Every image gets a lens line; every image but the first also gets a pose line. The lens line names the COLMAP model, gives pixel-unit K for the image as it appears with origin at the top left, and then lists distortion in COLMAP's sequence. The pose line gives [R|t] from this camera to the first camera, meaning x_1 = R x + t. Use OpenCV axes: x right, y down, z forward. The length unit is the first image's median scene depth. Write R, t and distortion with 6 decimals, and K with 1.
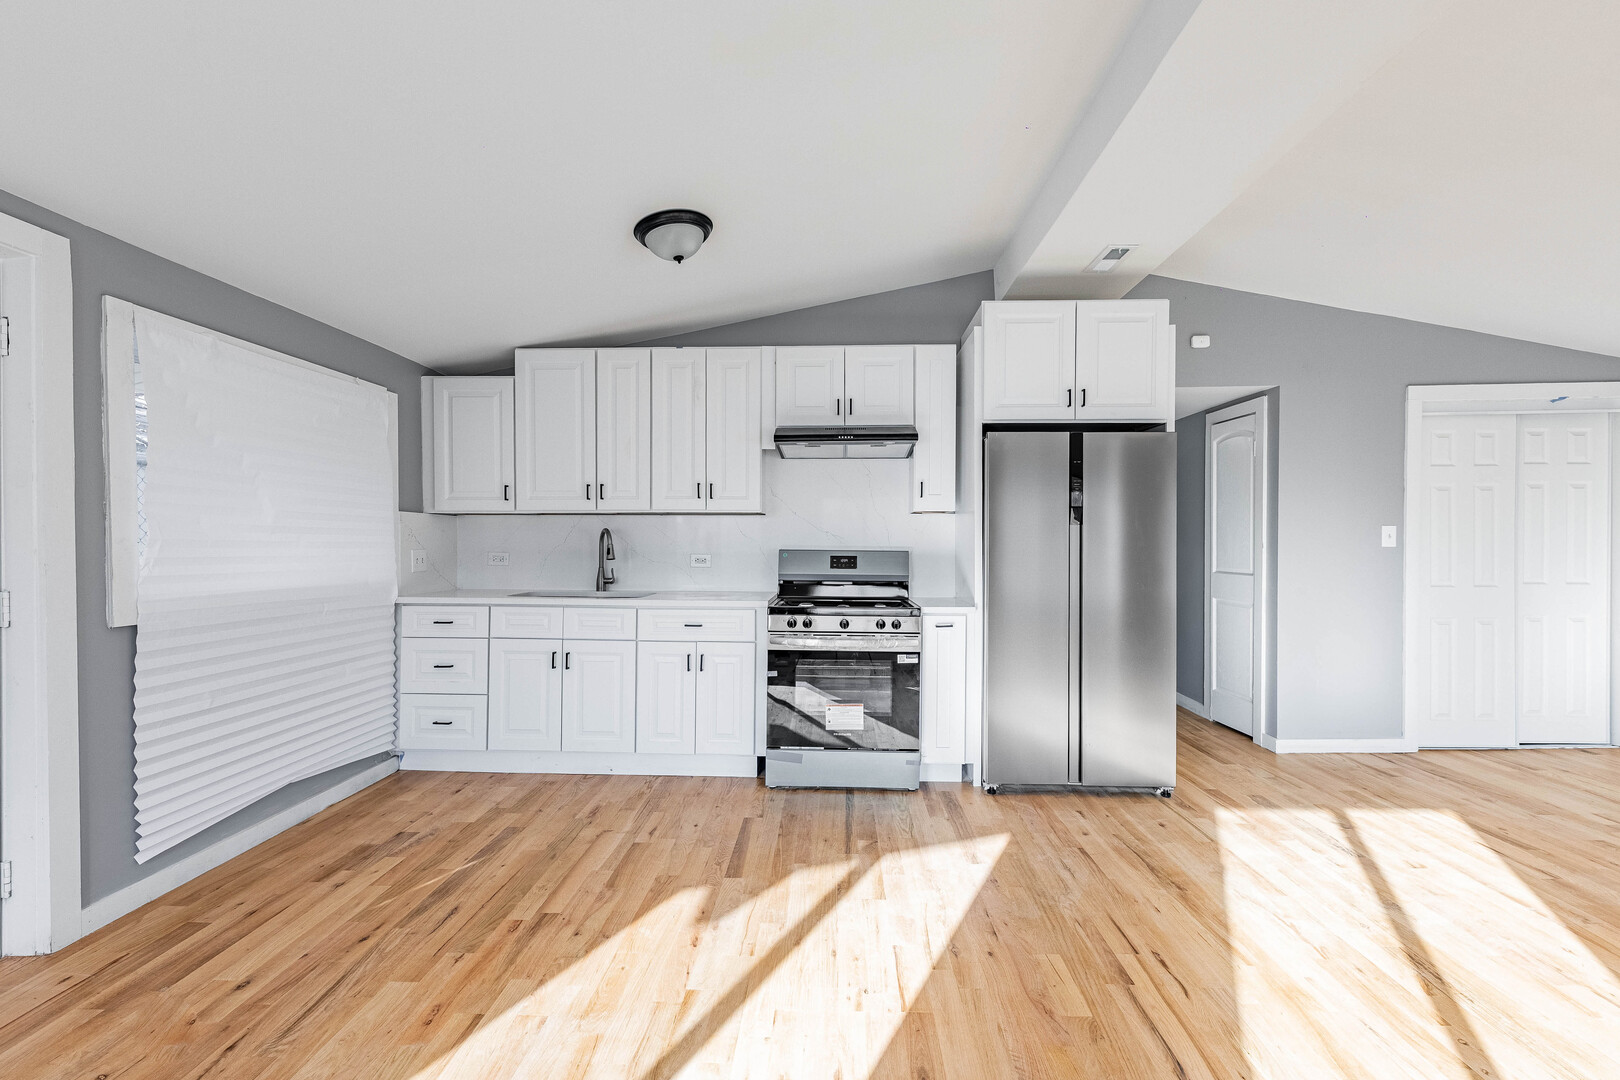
lens RADIAL K [[669.2, 0, 832.2], [0, 669.2, 546.7], [0, 0, 1]] dist [0.008898, -0.001471]
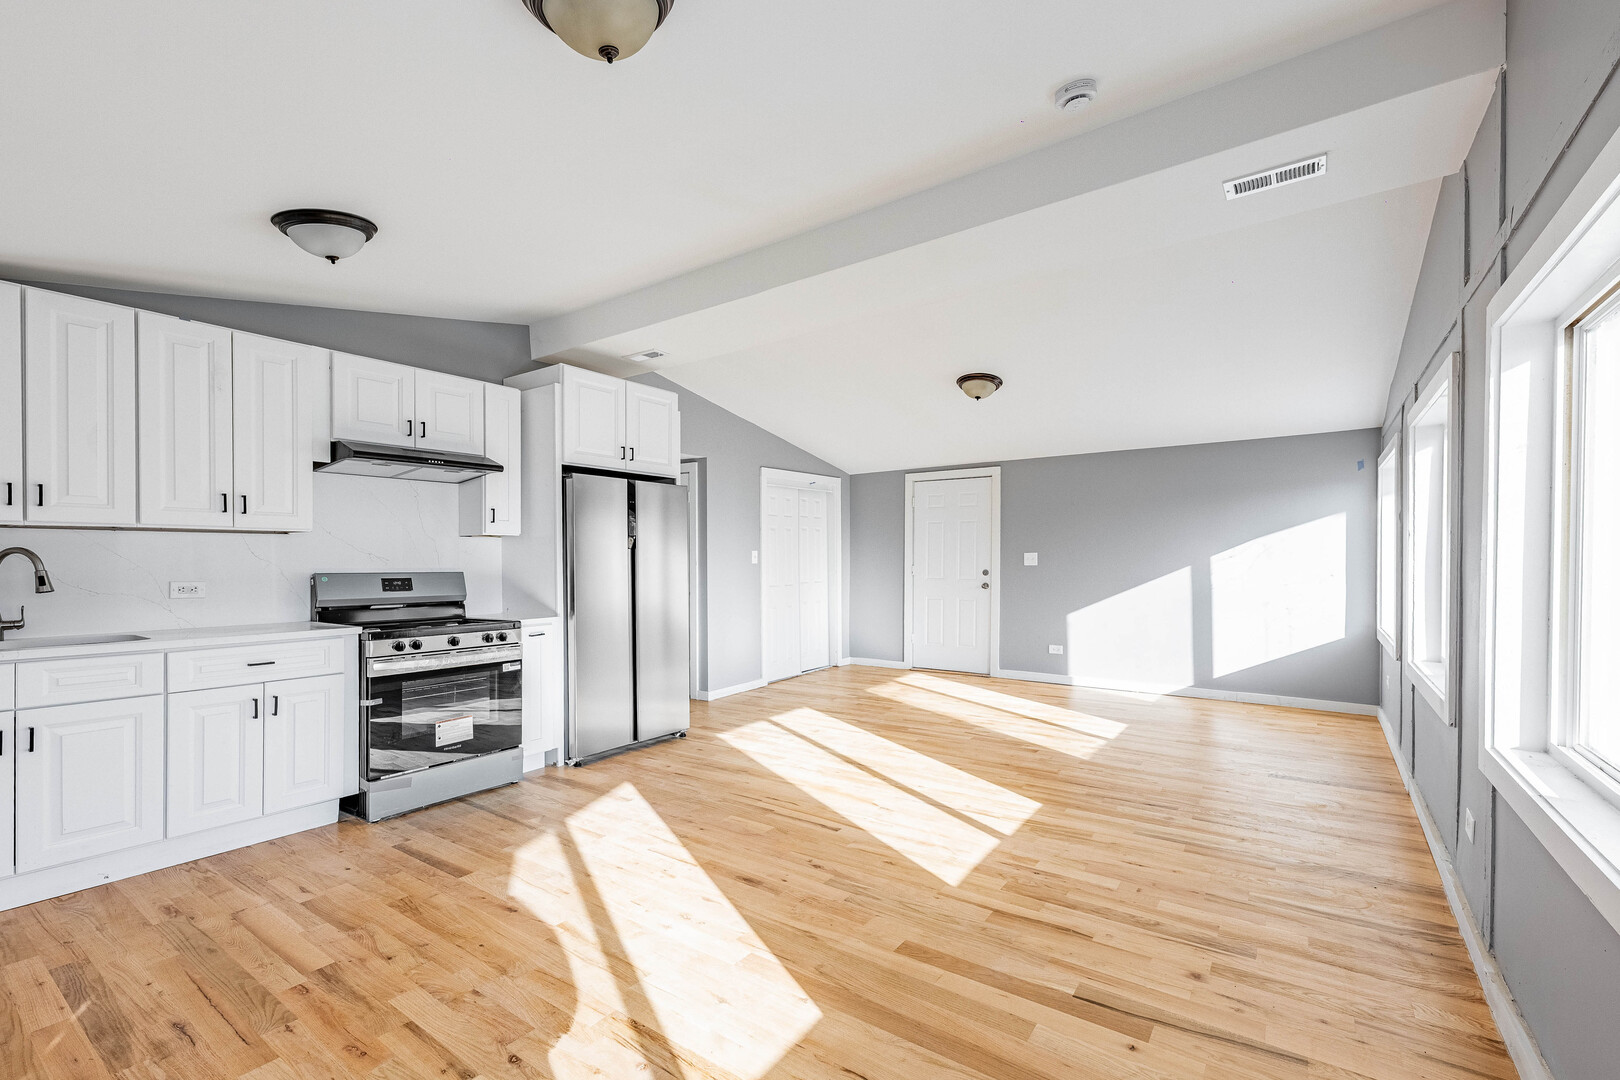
lens RADIAL K [[633.6, 0, 804.2], [0, 633.6, 565.5], [0, 0, 1]] dist [0.002558, 0.000198]
pose [[0.599624, -0.012525, 0.800184, -0.438541], [0.016278, 0.999862, 0.003453, 0.001801], [-0.800117, 0.010955, 0.599745, -0.034156]]
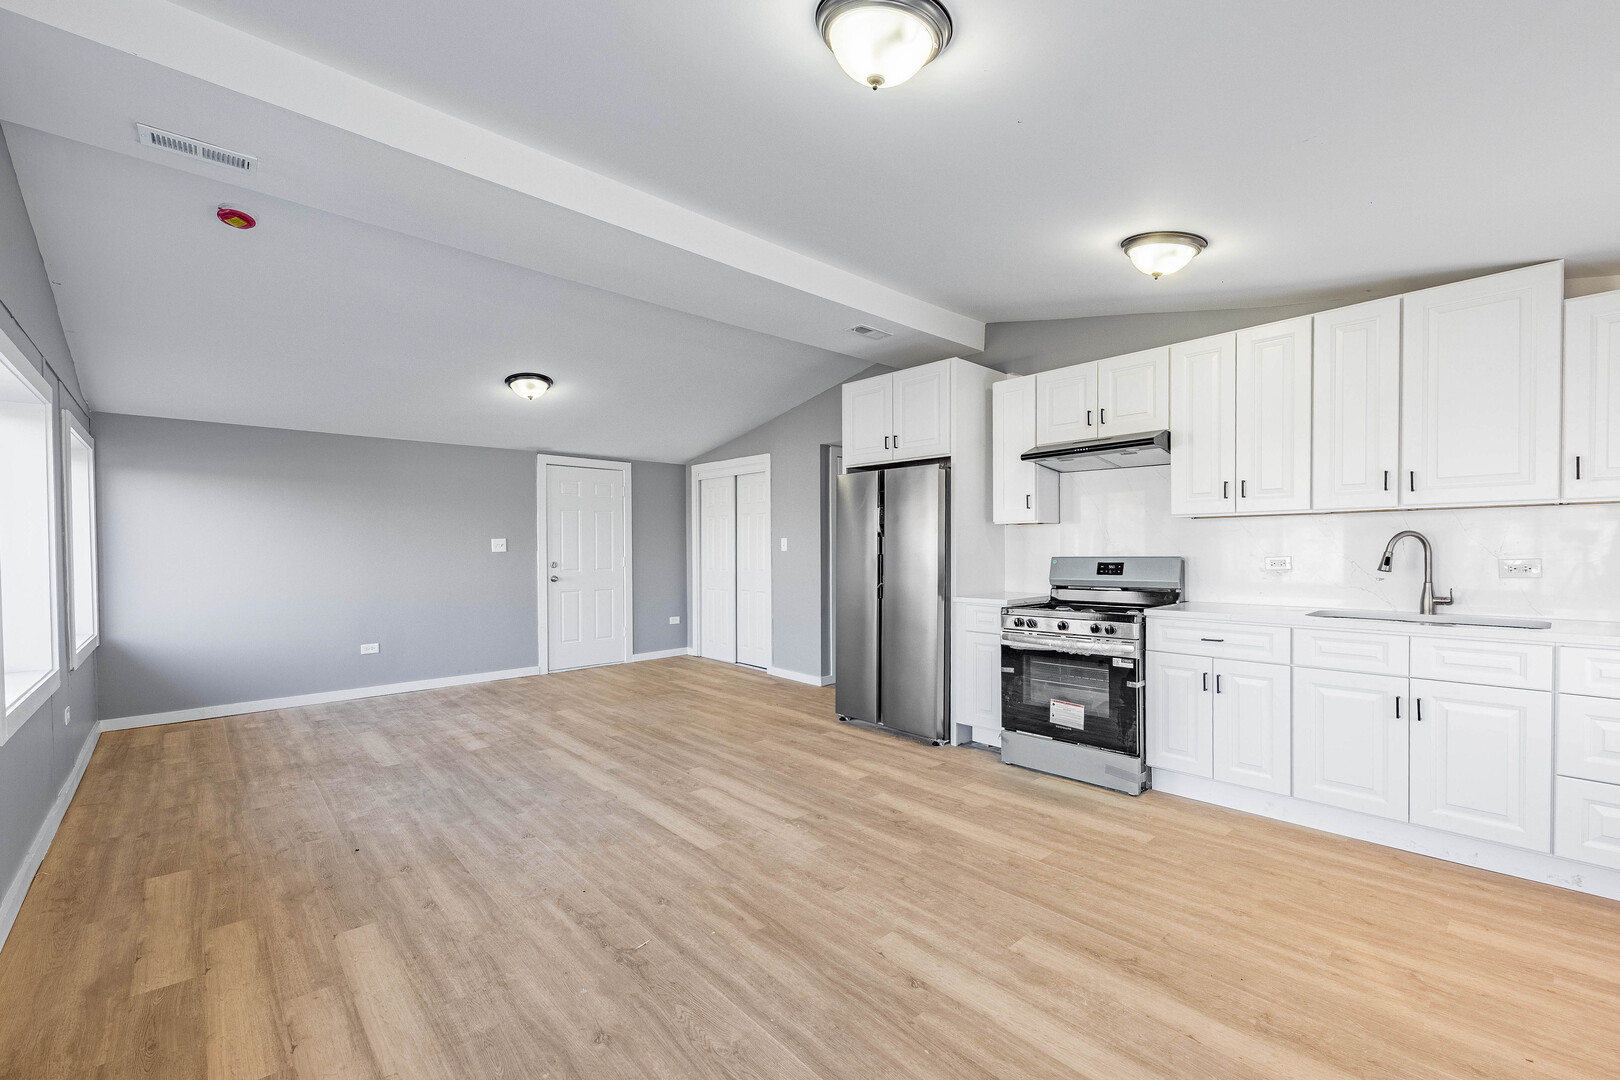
lens RADIAL K [[669.2, 0, 804.9], [0, 669.2, 540.1], [0, 0, 1]] dist [0.008898, -0.001471]
pose [[0.685132, -0.011403, -0.728329, 0.518426], [-0.005111, 0.999778, -0.020461, 0.002803], [0.728401, 0.017740, 0.684922, -0.044067]]
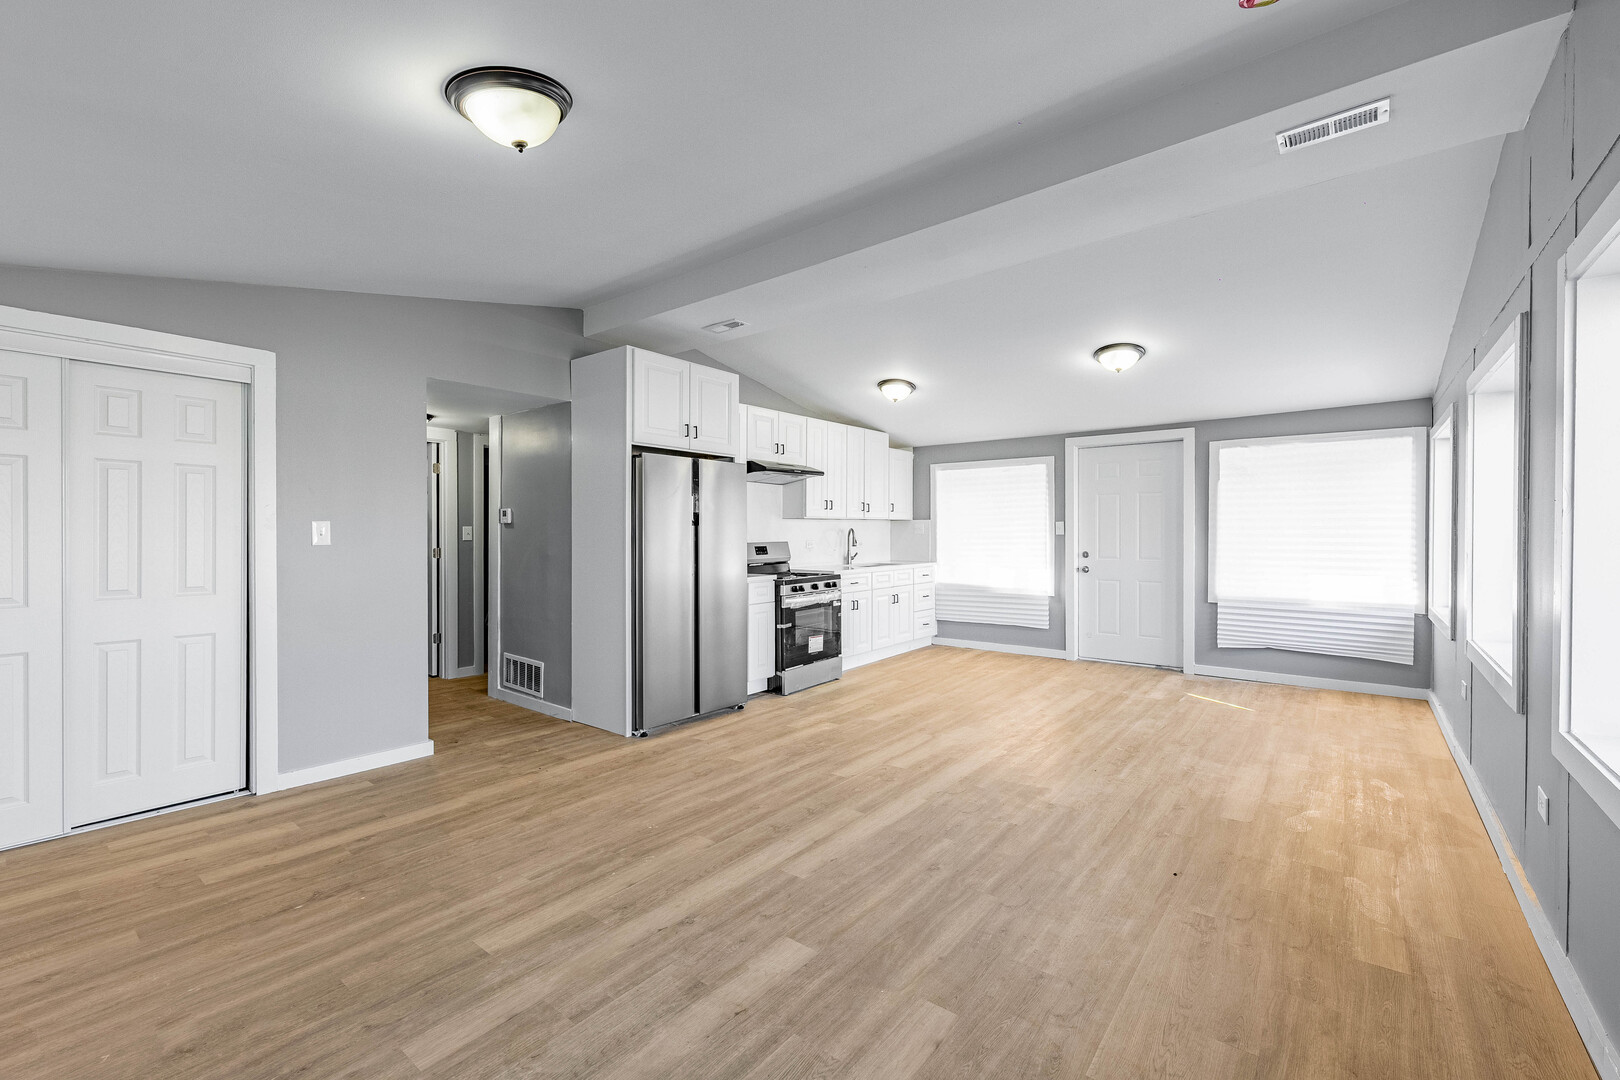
lens RADIAL K [[669.2, 0, 814.8], [0, 669.2, 548.8], [0, 0, 1]] dist [0.008898, -0.001471]
pose [[0.612268, -0.025096, 0.790252, -1.266737], [0.022500, 0.999644, 0.014313, -0.001356], [-0.790330, 0.009017, 0.612615, -0.011832]]
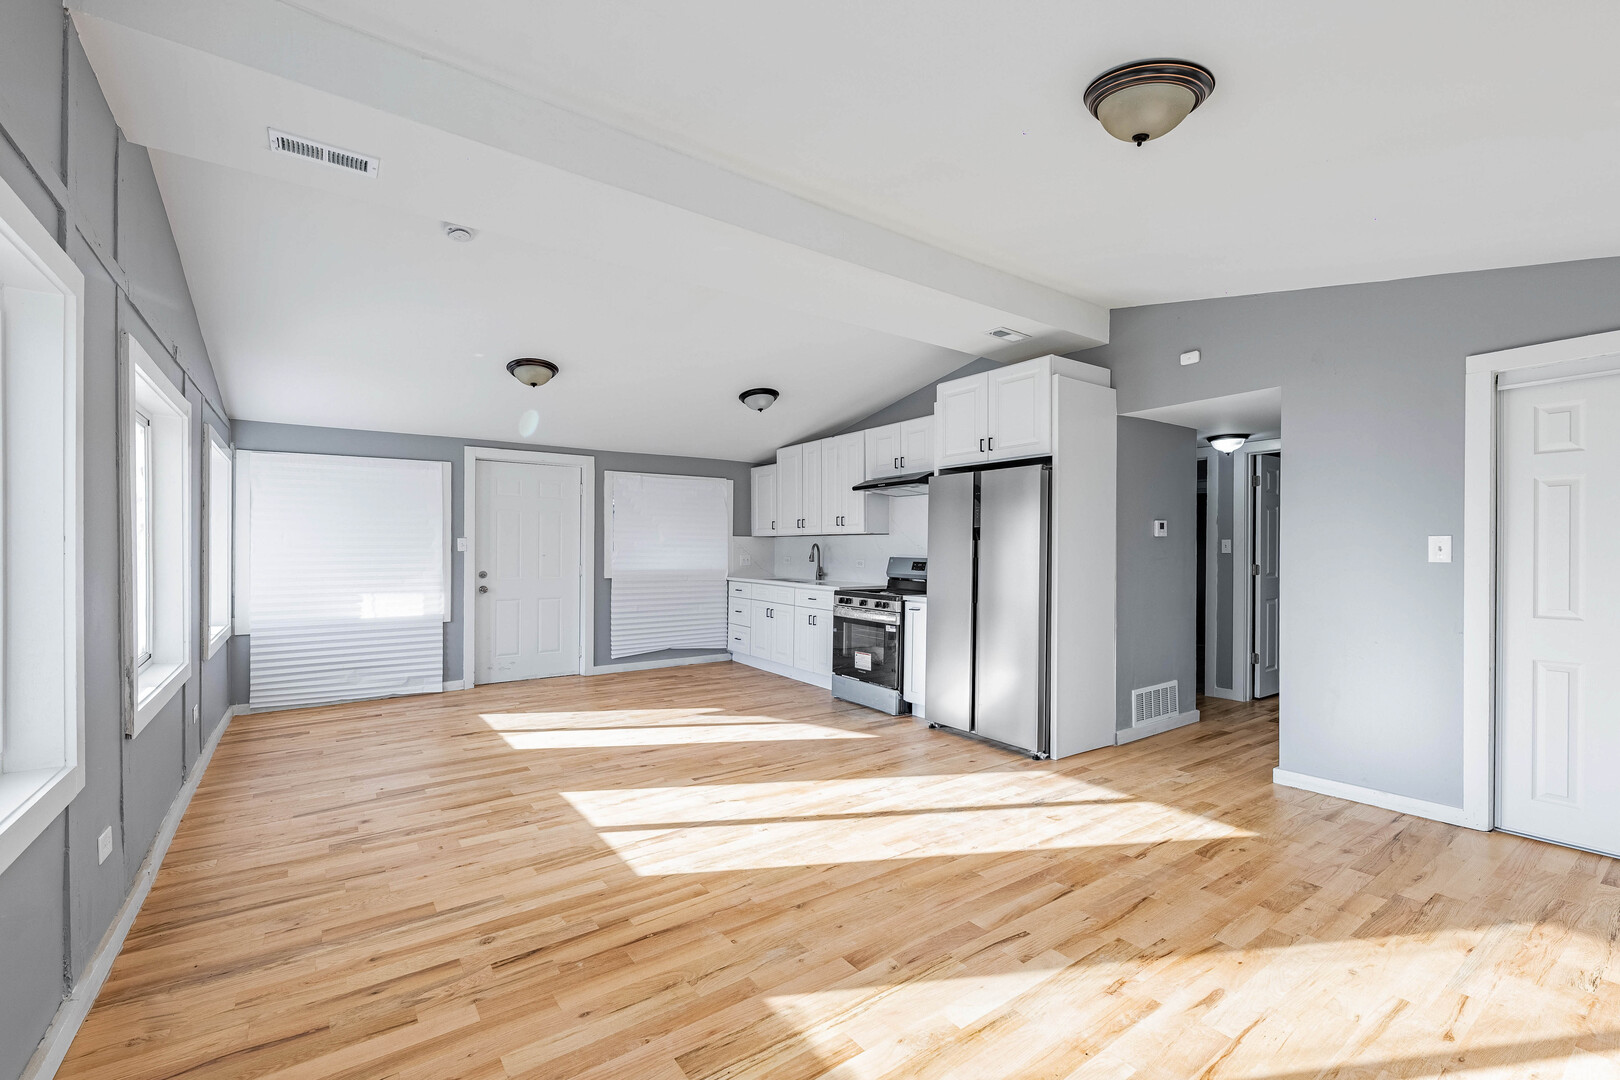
lens RADIAL K [[671.8, 0, 856.6], [0, 671.8, 548.8], [0, 0, 1]] dist [-0.000602, -0.001528]
pose [[0.643548, 0.000681, -0.765406, 1.227241], [-0.013643, 0.999851, -0.010580, 0.002640], [0.765284, 0.017251, 0.643461, -0.051514]]
